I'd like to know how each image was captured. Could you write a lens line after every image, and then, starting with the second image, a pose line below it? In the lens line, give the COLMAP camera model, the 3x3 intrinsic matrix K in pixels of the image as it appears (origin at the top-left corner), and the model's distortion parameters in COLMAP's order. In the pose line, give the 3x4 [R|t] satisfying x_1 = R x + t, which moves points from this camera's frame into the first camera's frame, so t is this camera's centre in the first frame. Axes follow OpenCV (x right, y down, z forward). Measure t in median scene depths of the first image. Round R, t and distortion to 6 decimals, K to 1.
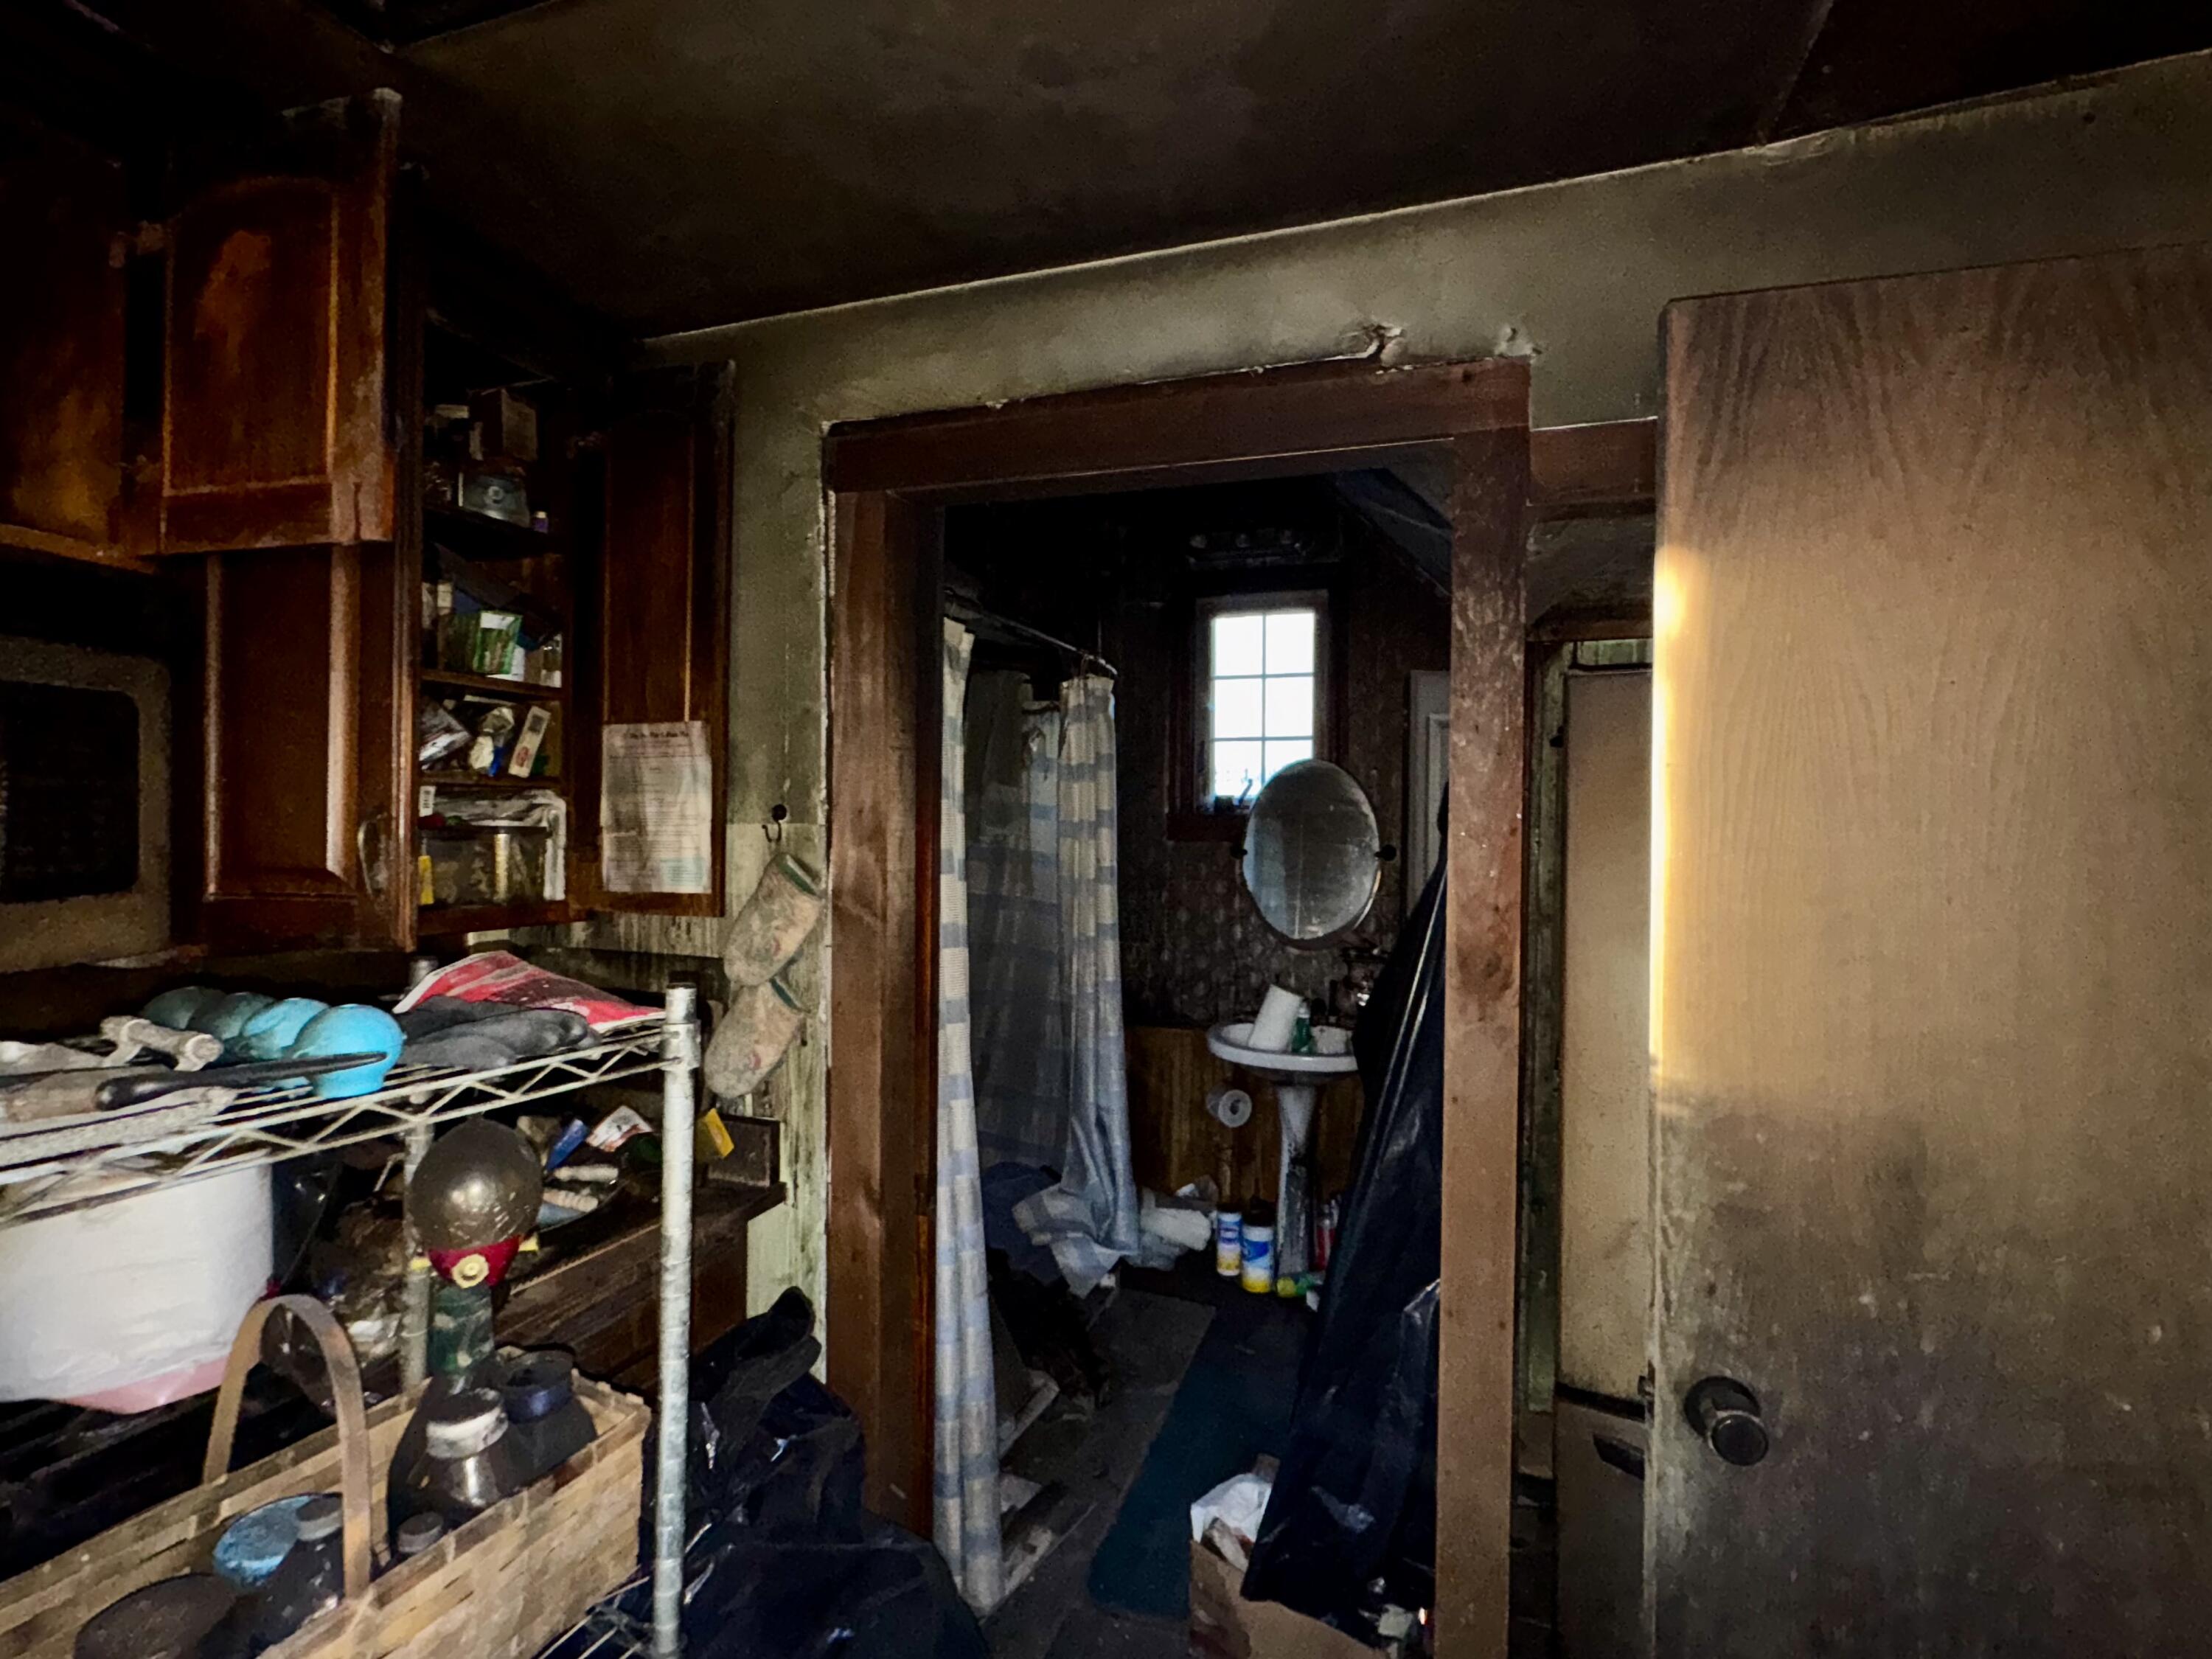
lens RADIAL K [[1032.7, 0, 1103.8], [0, 1032.7, 828.5], [0, 0, 1]] dist [-0.000405, 0.000371]
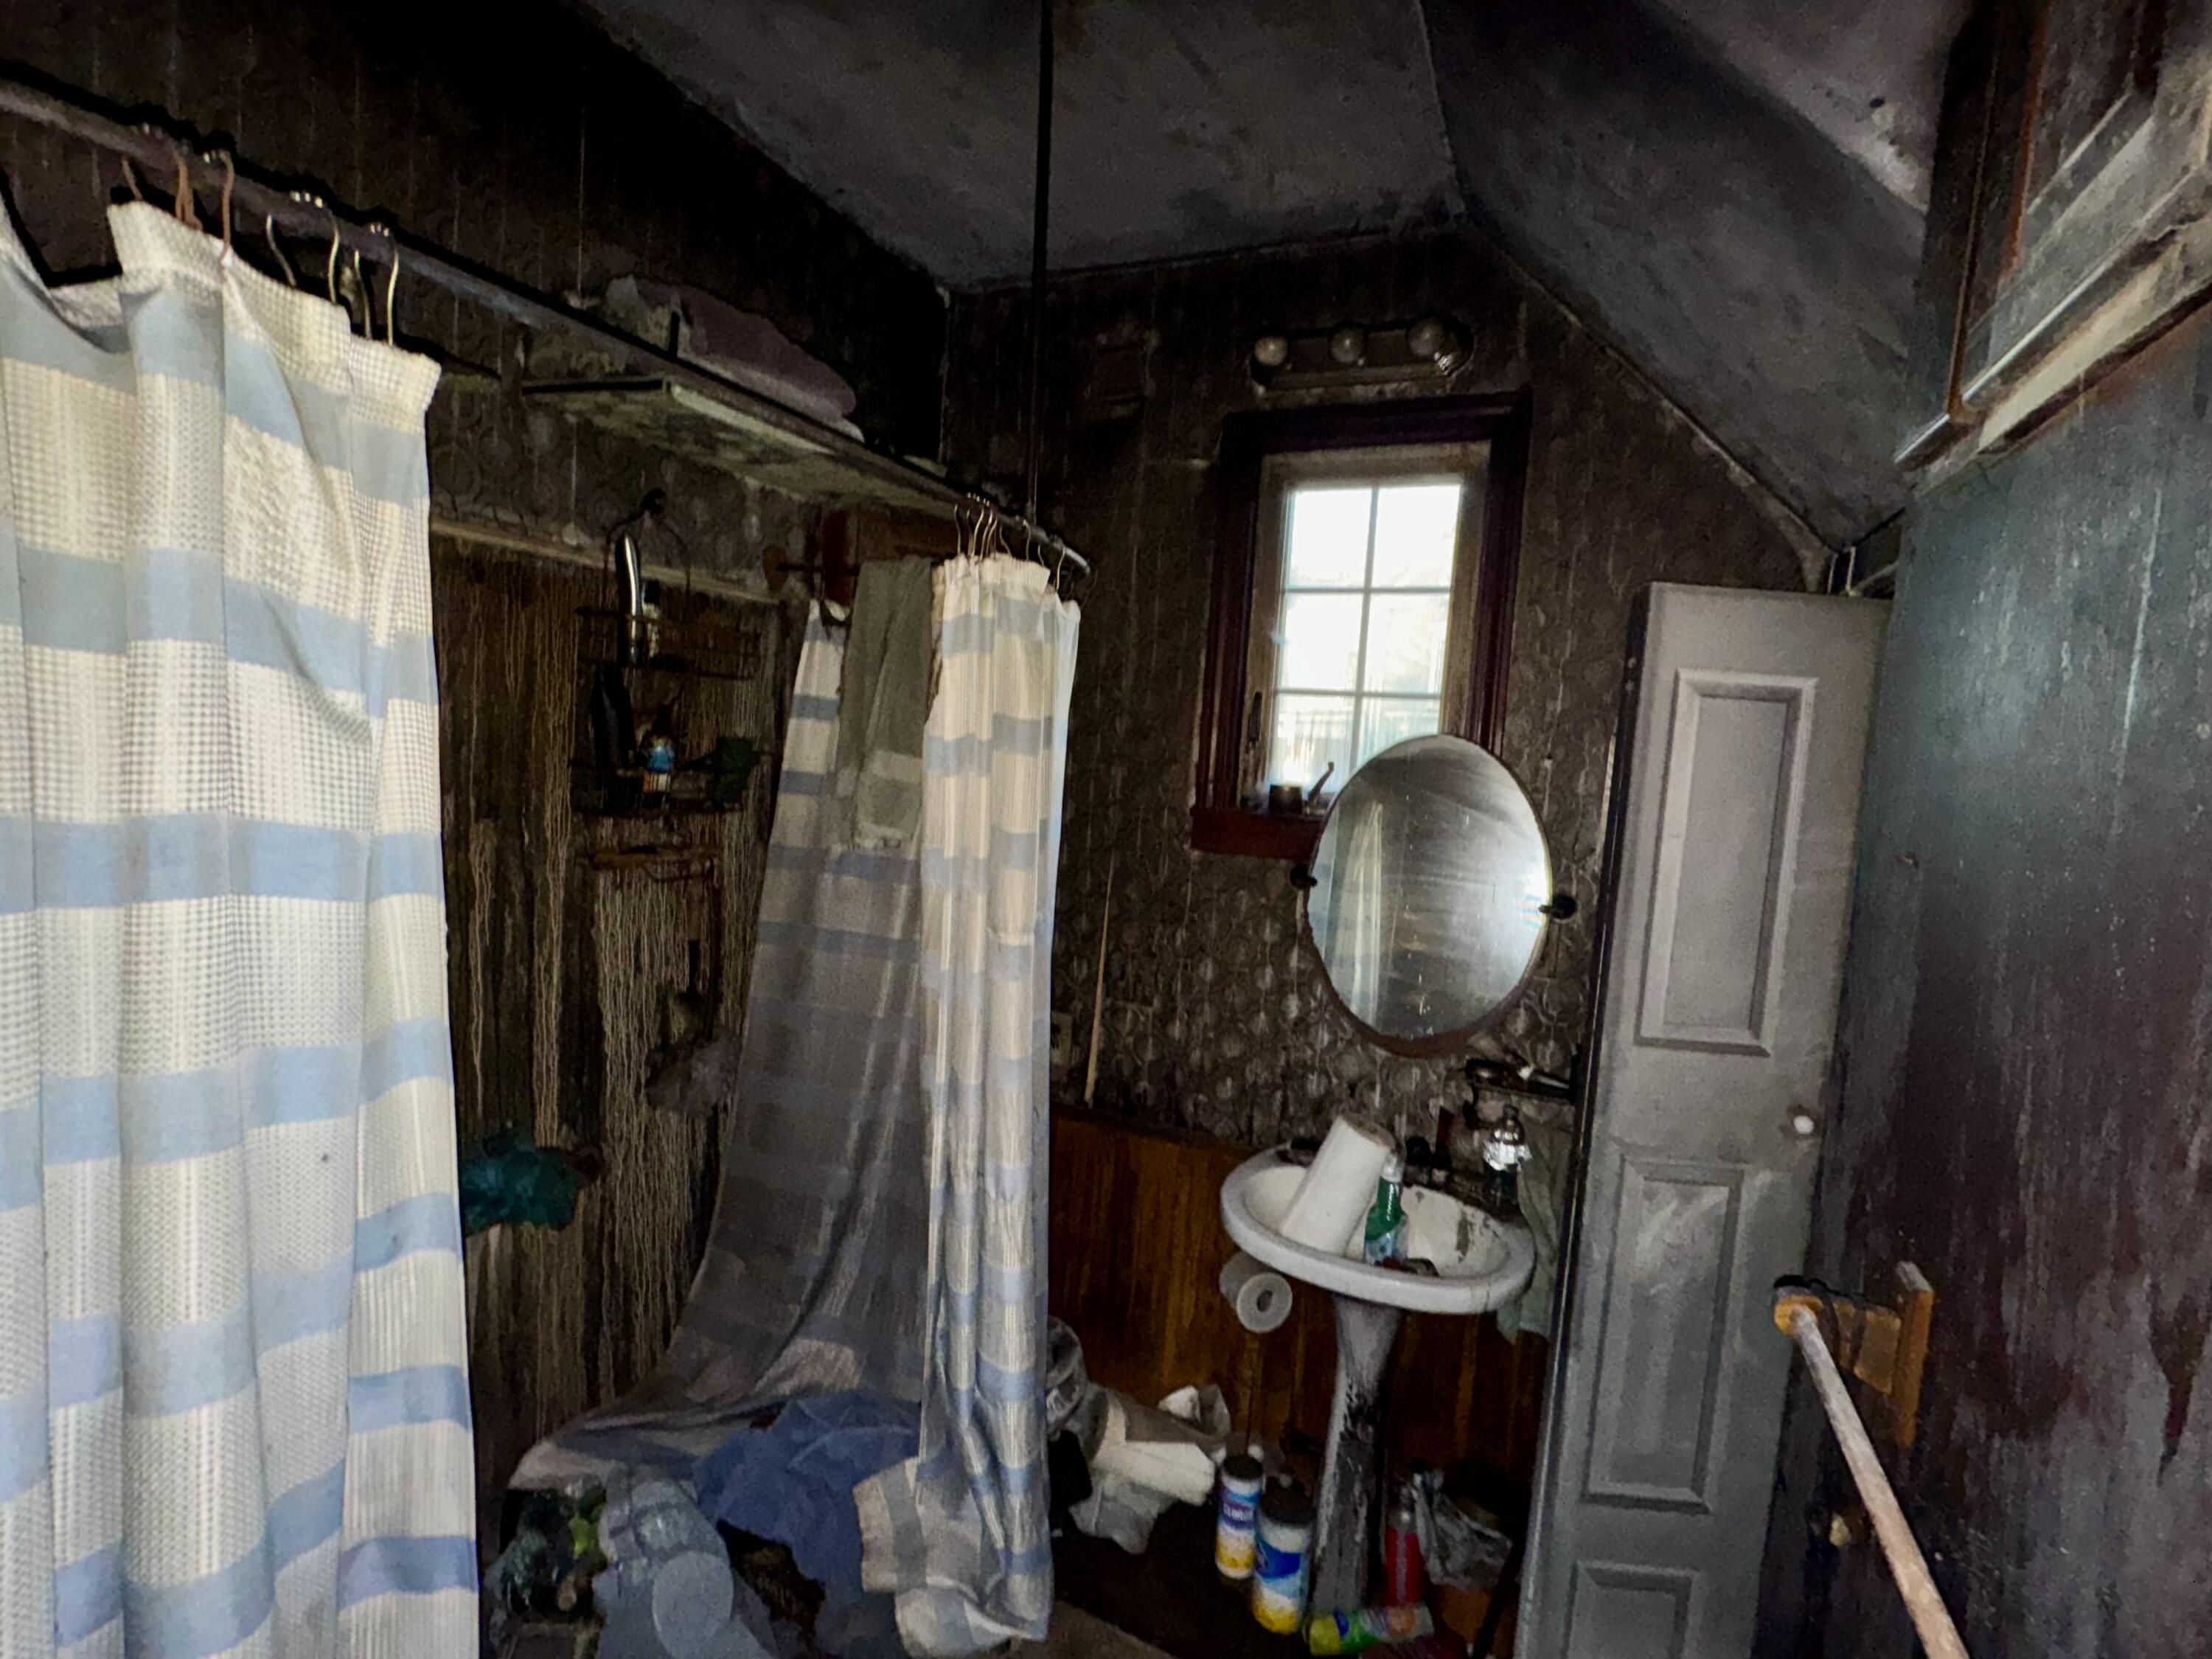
lens RADIAL K [[1032.7, 0, 1103.8], [0, 1032.7, 828.5], [0, 0, 1]] dist [-0.000405, 0.000371]
pose [[0.993835, 0.063942, -0.090568, 0.068806], [-0.057628, 0.995831, 0.070705, -0.044420], [0.094712, -0.065050, 0.993377, 0.395584]]
